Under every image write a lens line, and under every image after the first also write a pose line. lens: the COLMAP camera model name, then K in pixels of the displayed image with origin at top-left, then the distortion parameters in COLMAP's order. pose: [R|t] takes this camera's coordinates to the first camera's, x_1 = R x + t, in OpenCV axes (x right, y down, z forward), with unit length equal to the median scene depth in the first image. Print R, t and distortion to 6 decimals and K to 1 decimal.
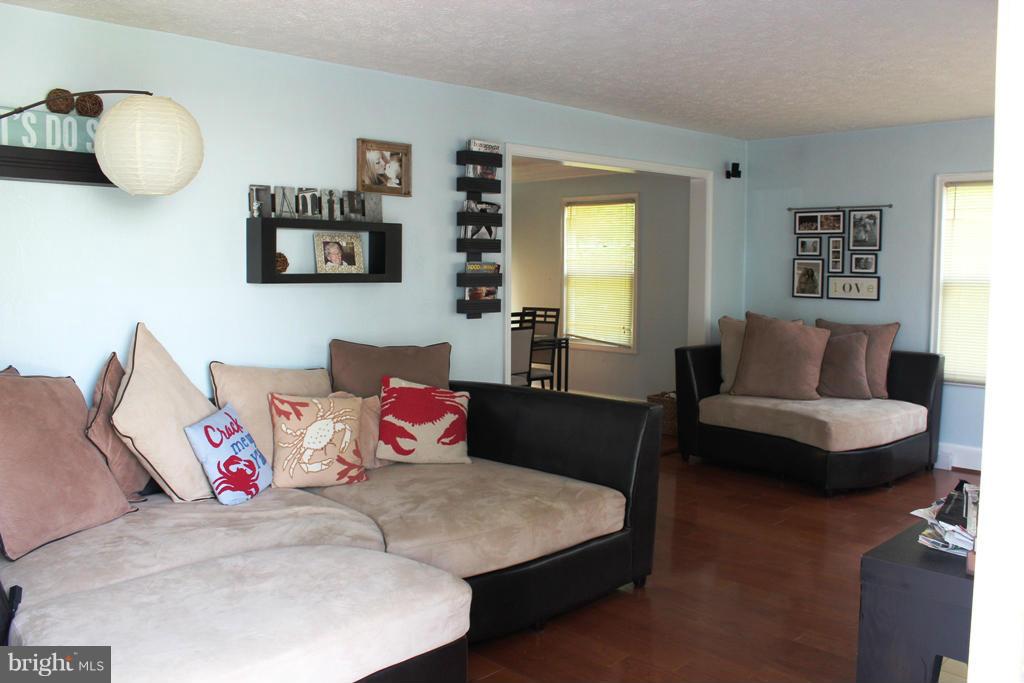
lens RADIAL K [[868.9, 0, 512.0], [0, 868.9, 341.5], [0, 0, 1]] dist [-0.171307, 0.169473]
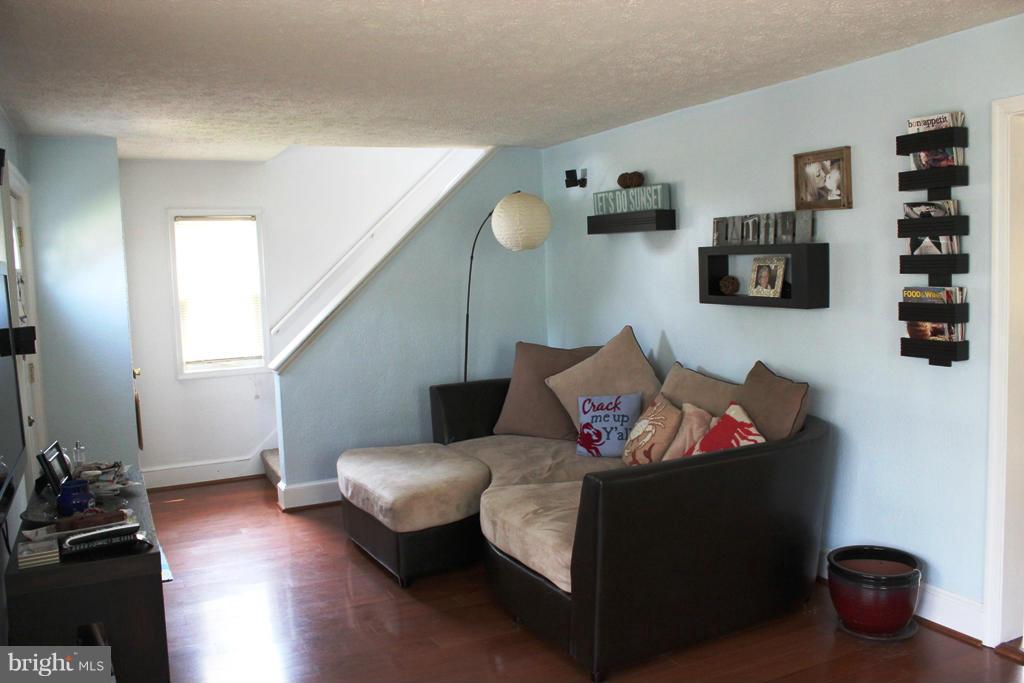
lens RADIAL K [[861.7, 0, 512.0], [0, 861.7, 341.5], [0, 0, 1]] dist [-0.192958, 0.154583]
pose [[-0.321714, 0.084458, -0.943063, 0.779762], [-0.057421, 0.992440, 0.108468, -0.110248], [0.945094, 0.089047, -0.314432, 0.973602]]
